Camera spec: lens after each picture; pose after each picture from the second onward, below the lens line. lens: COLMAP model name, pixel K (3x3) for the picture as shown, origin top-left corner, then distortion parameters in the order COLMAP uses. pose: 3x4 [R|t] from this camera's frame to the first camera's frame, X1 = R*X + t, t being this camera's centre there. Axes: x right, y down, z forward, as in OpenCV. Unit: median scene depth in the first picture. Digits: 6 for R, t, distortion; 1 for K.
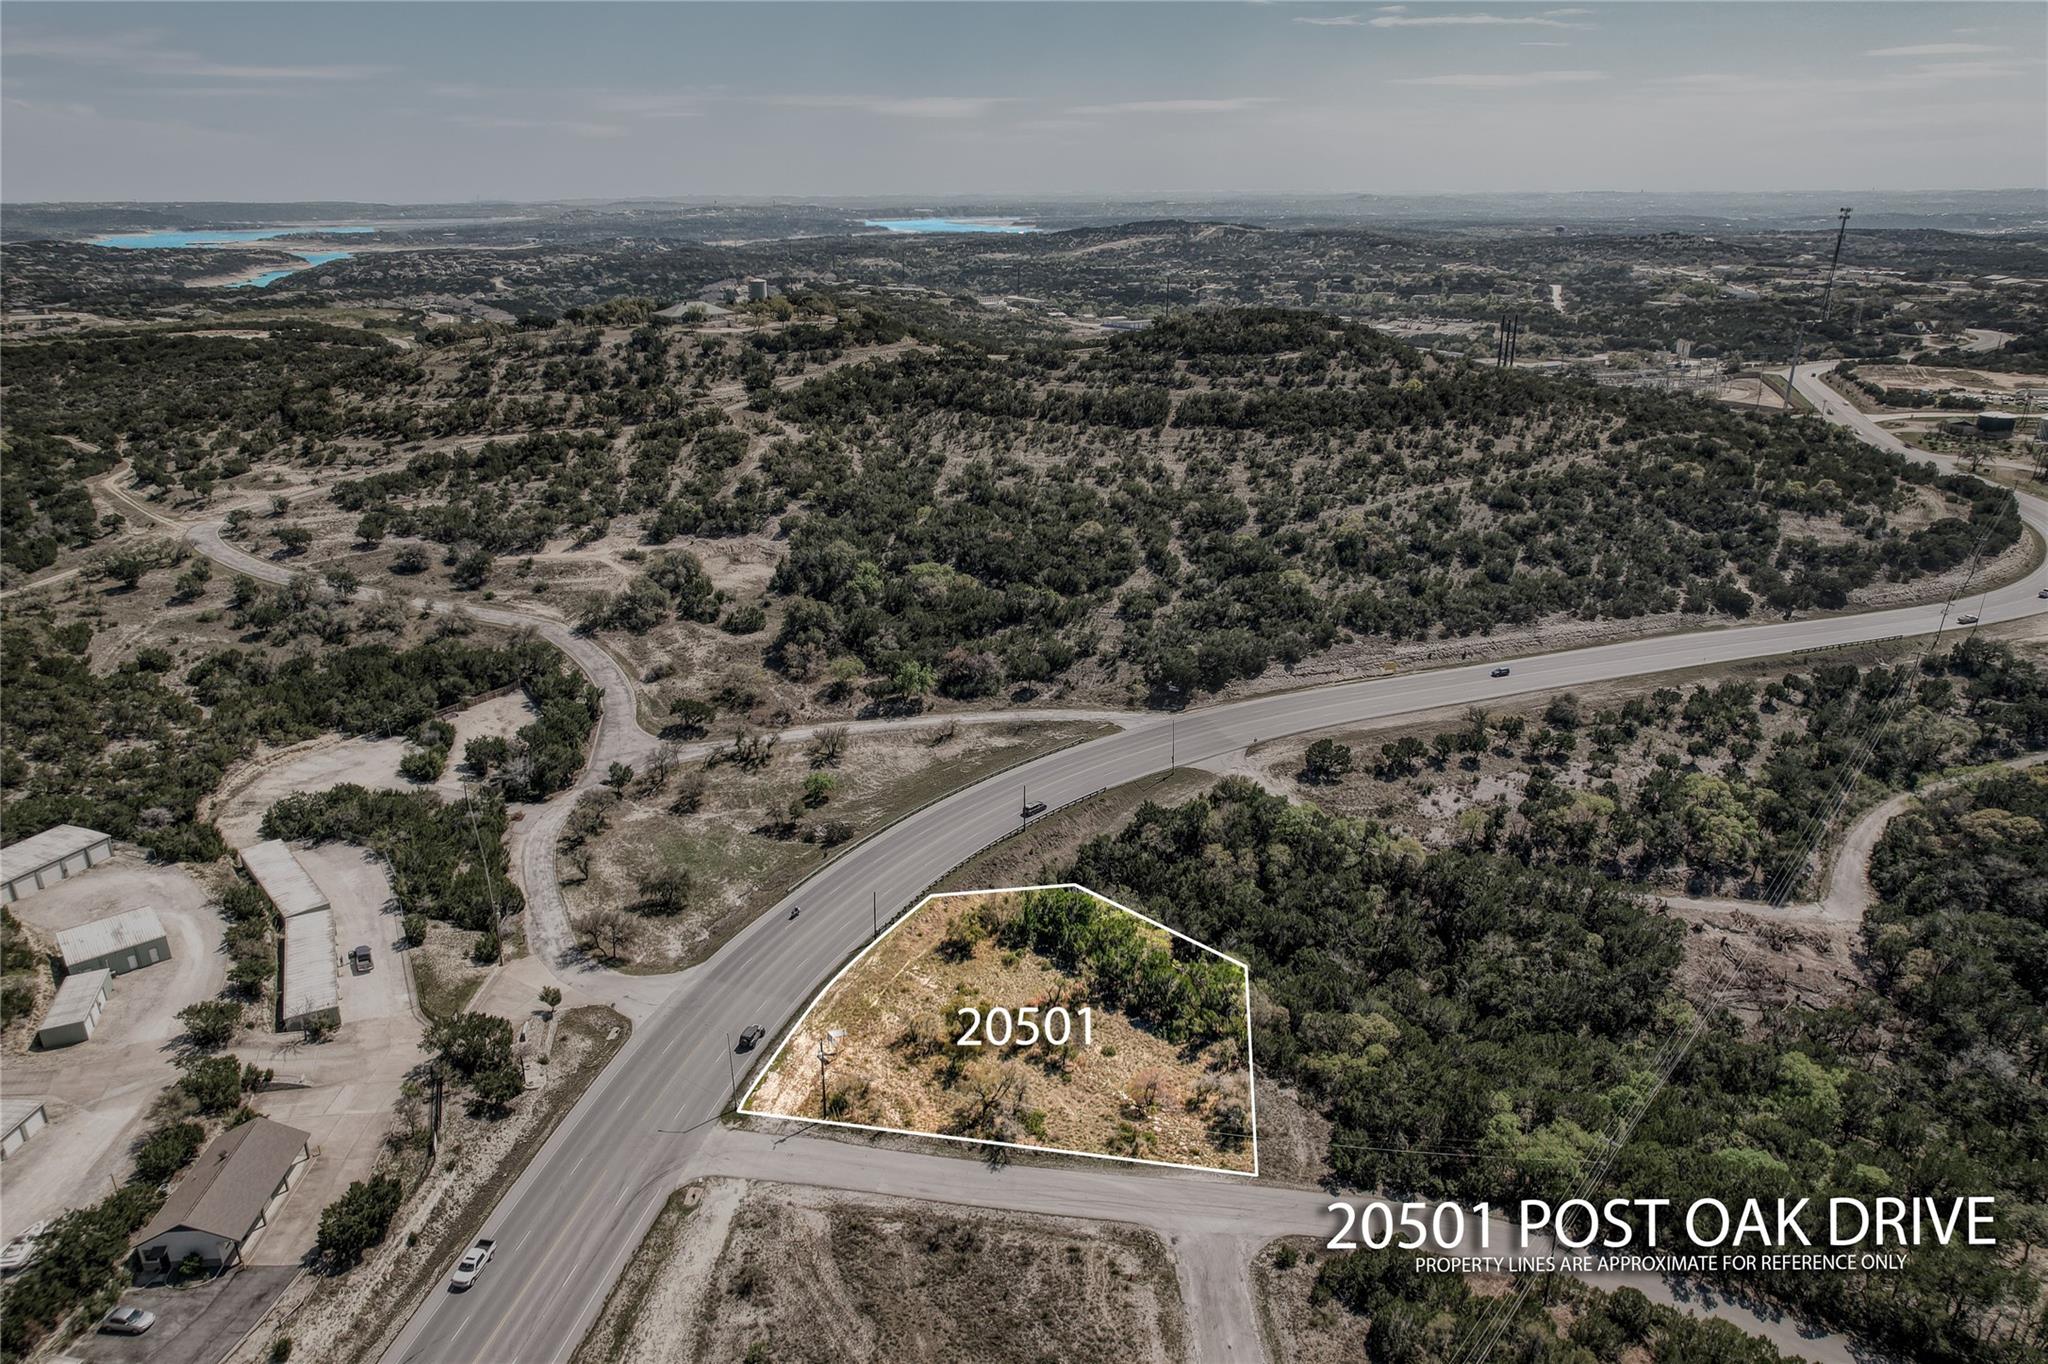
lens RADIAL K [[1318.9, 0, 1024.0], [0, 1318.9, 682.0], [0, 0, 1]] dist [-0.081254, 0.071949]
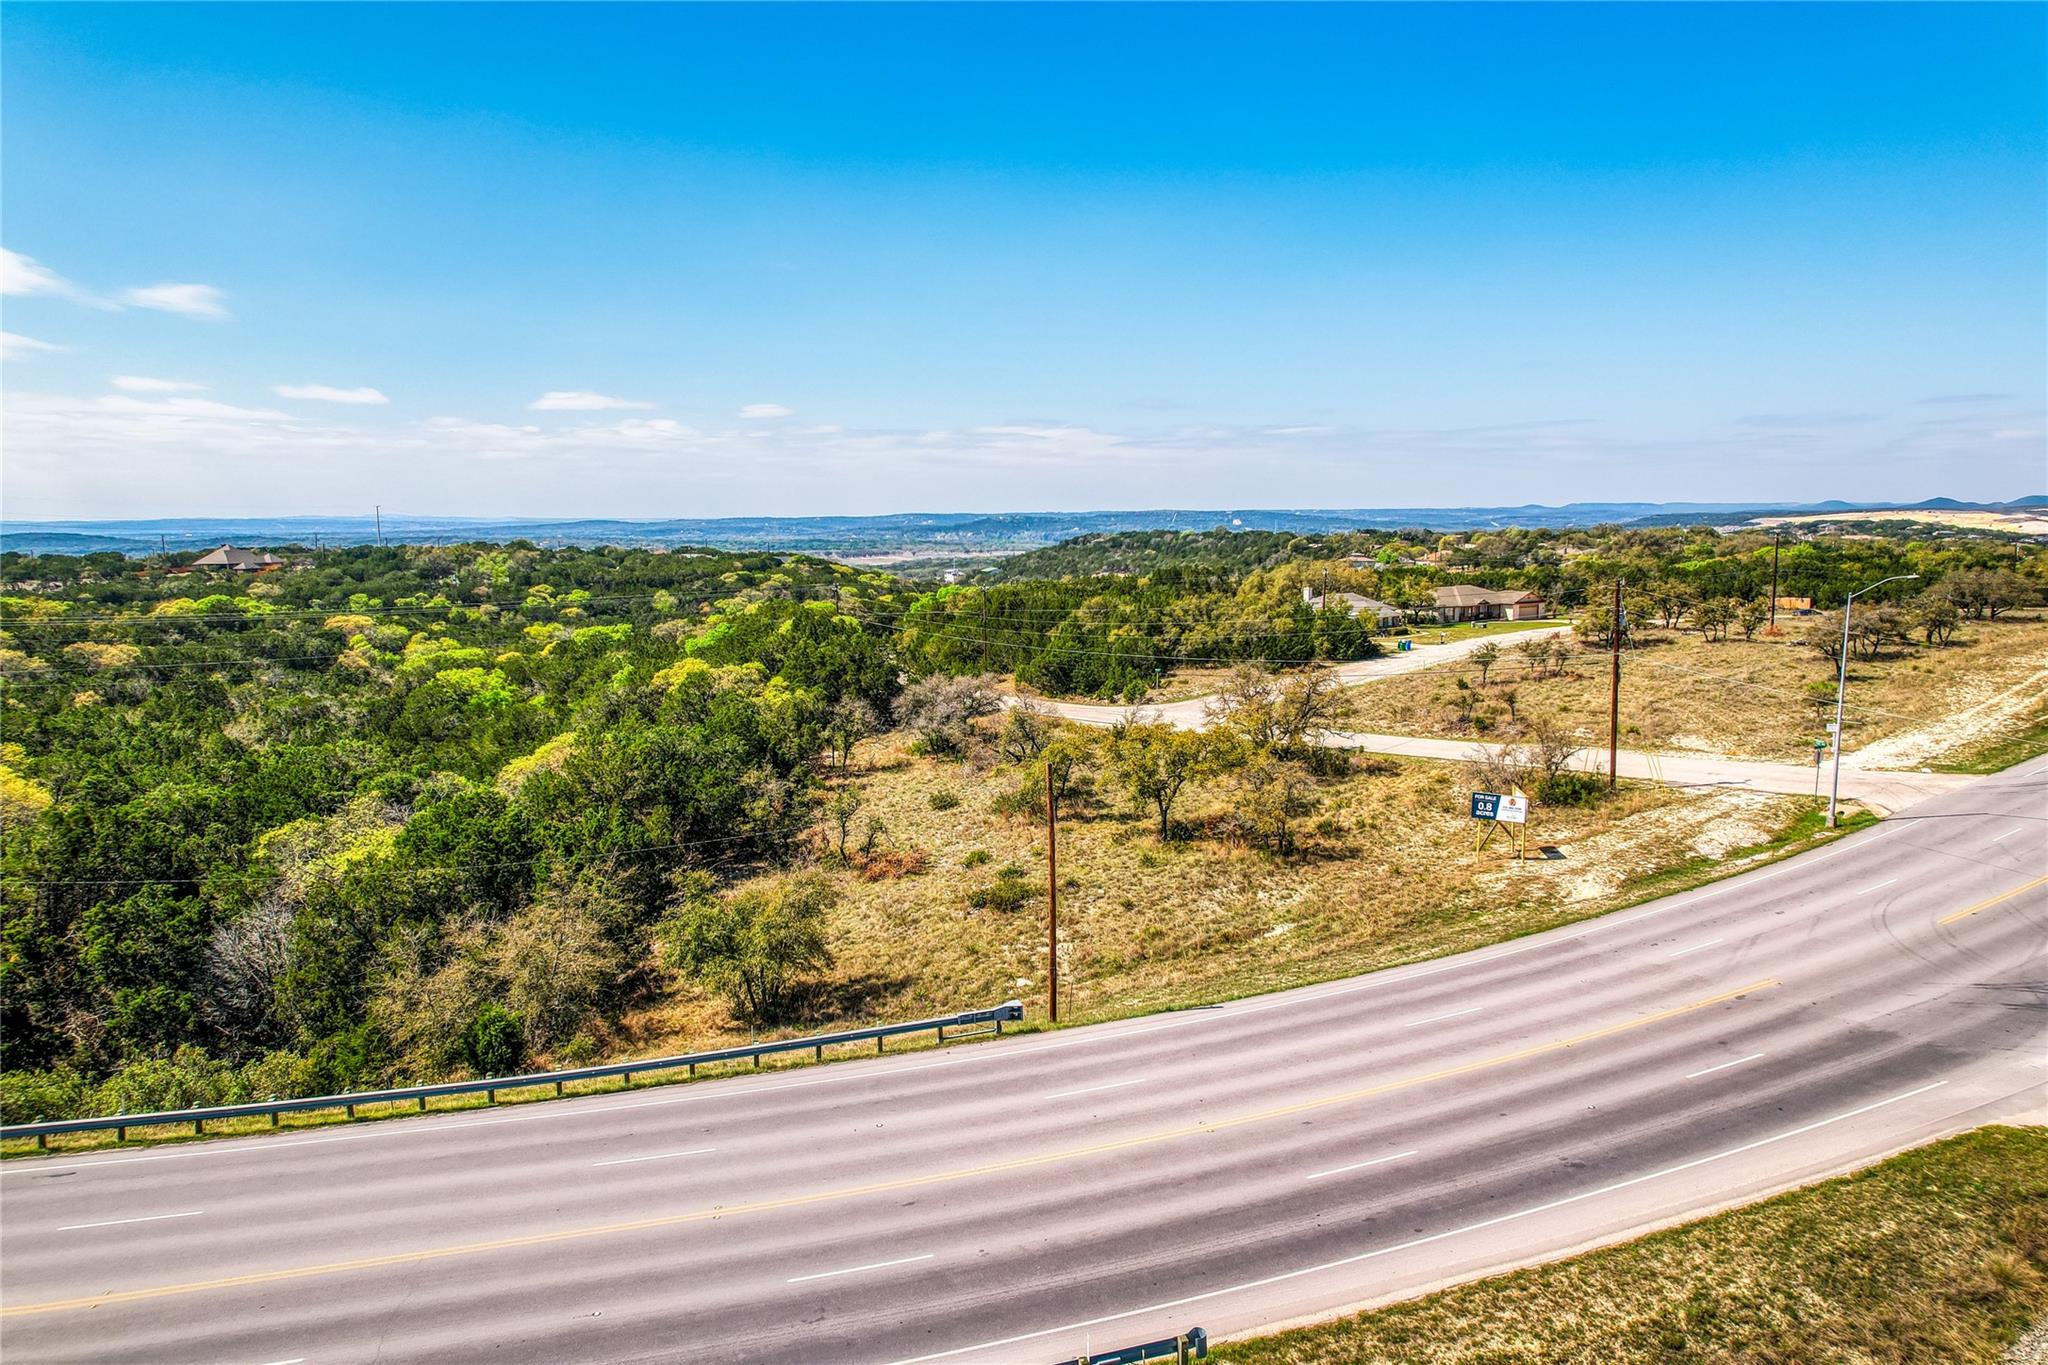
lens RADIAL K [[1318.9, 0, 1024.0], [0, 1318.9, 682.5], [0, 0, 1]] dist [-0.081254, 0.071949]
pose [[-0.706683, -0.092685, 0.701434, -0.196901], [0.257106, 0.889971, 0.376628, 0.049130], [-0.659163, 0.446499, -0.605097, 0.853870]]
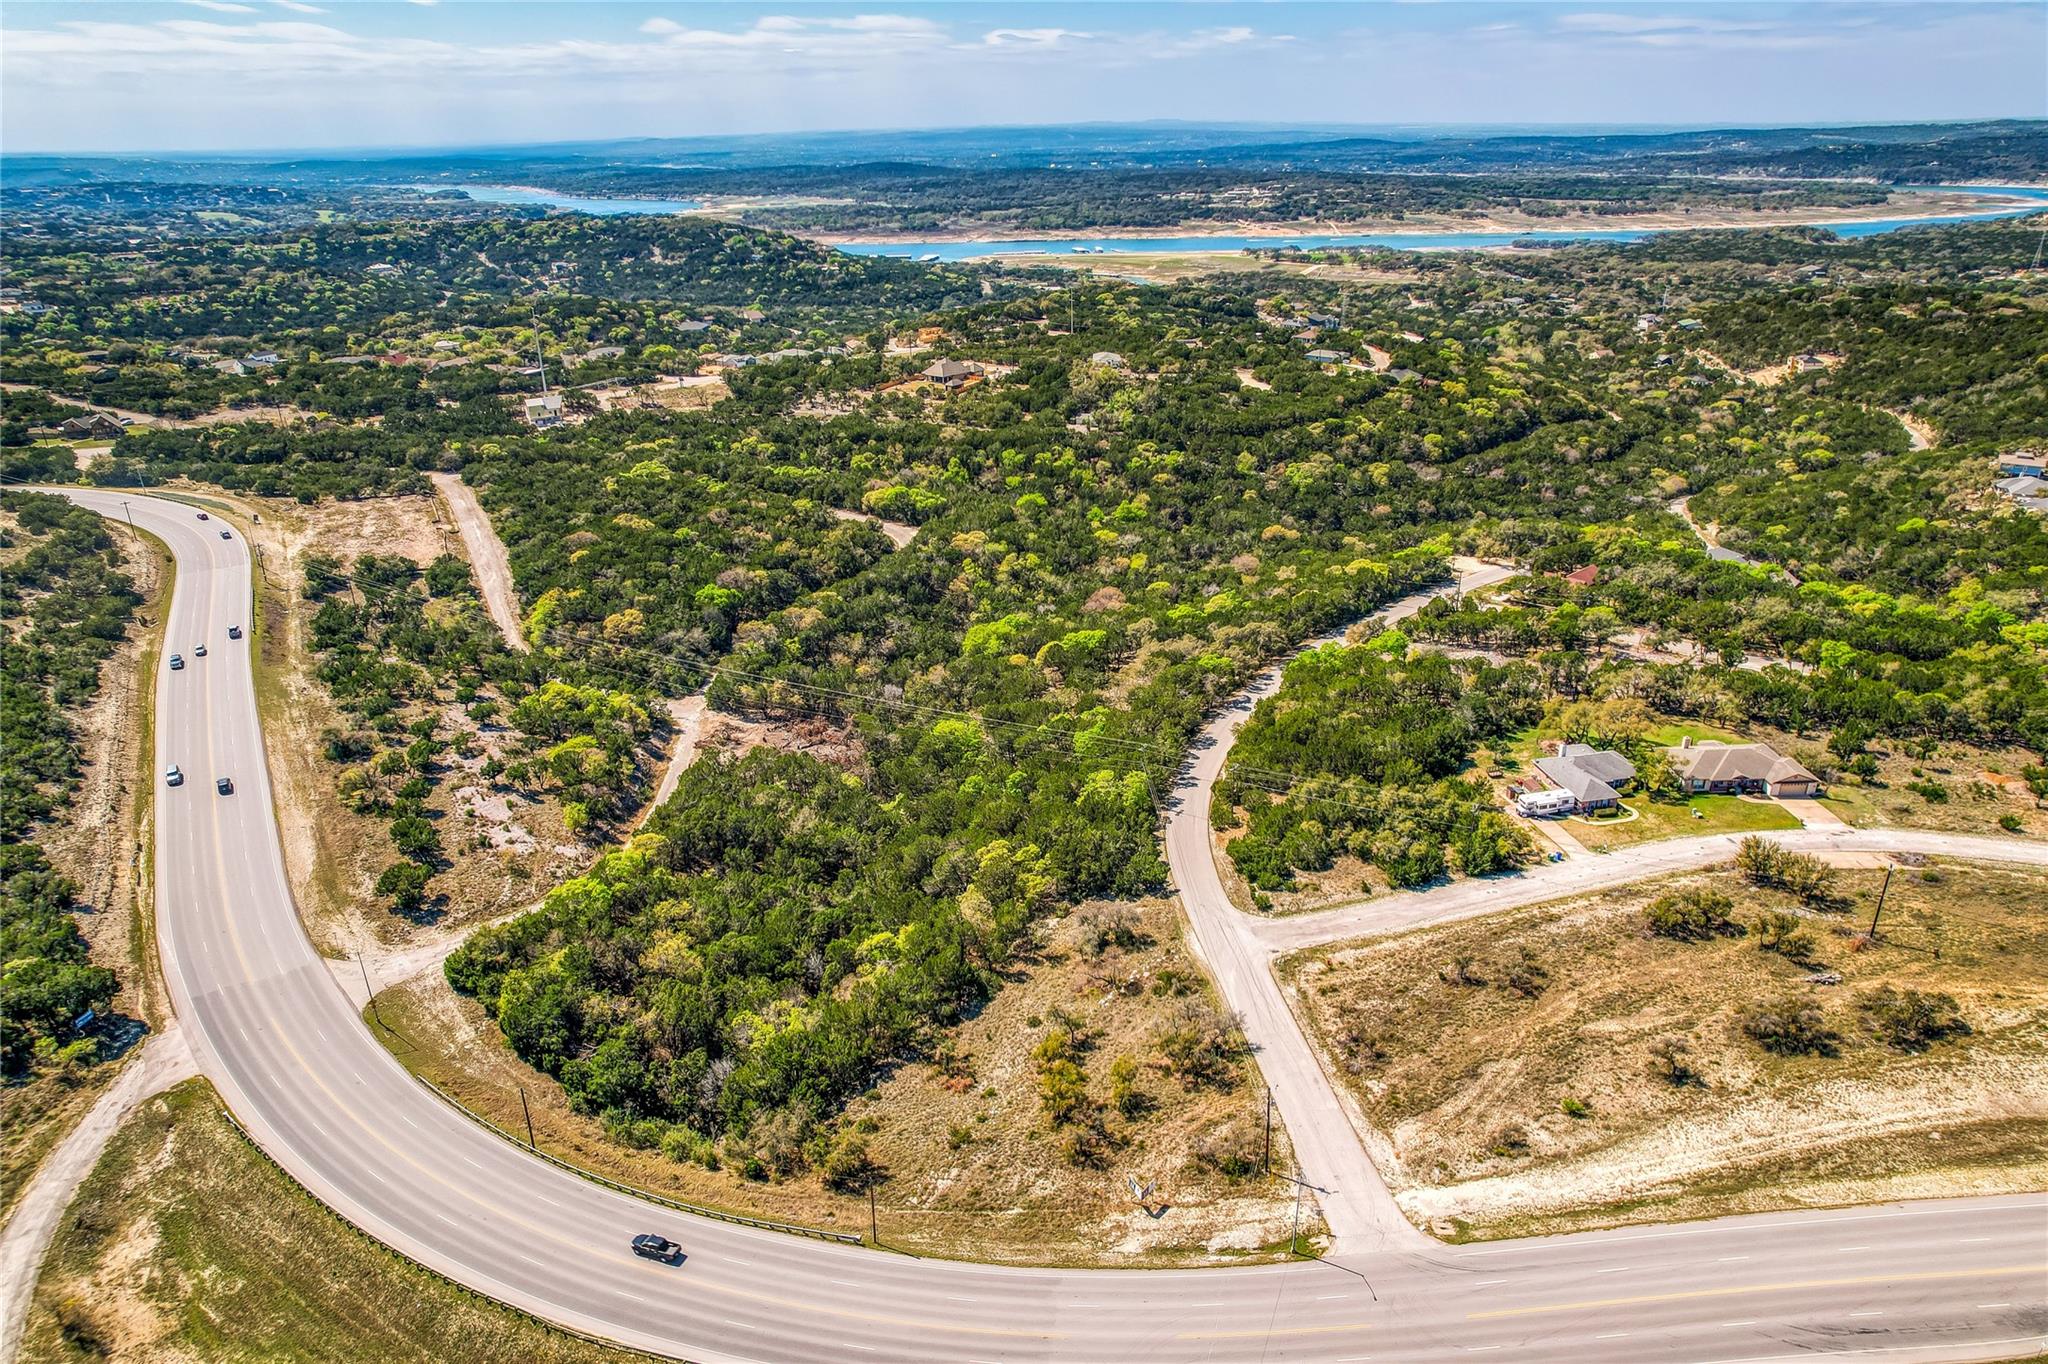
lens RADIAL K [[1313.2, 0, 1029.1], [0, 1313.2, 679.1], [0, 0, 1]] dist [-0.084747, 0.076060]
pose [[-0.223472, -0.376029, 0.899257, -0.483506], [0.363612, 0.823828, 0.434849, -0.238241], [-0.904349, 0.424157, -0.047374, 0.642295]]
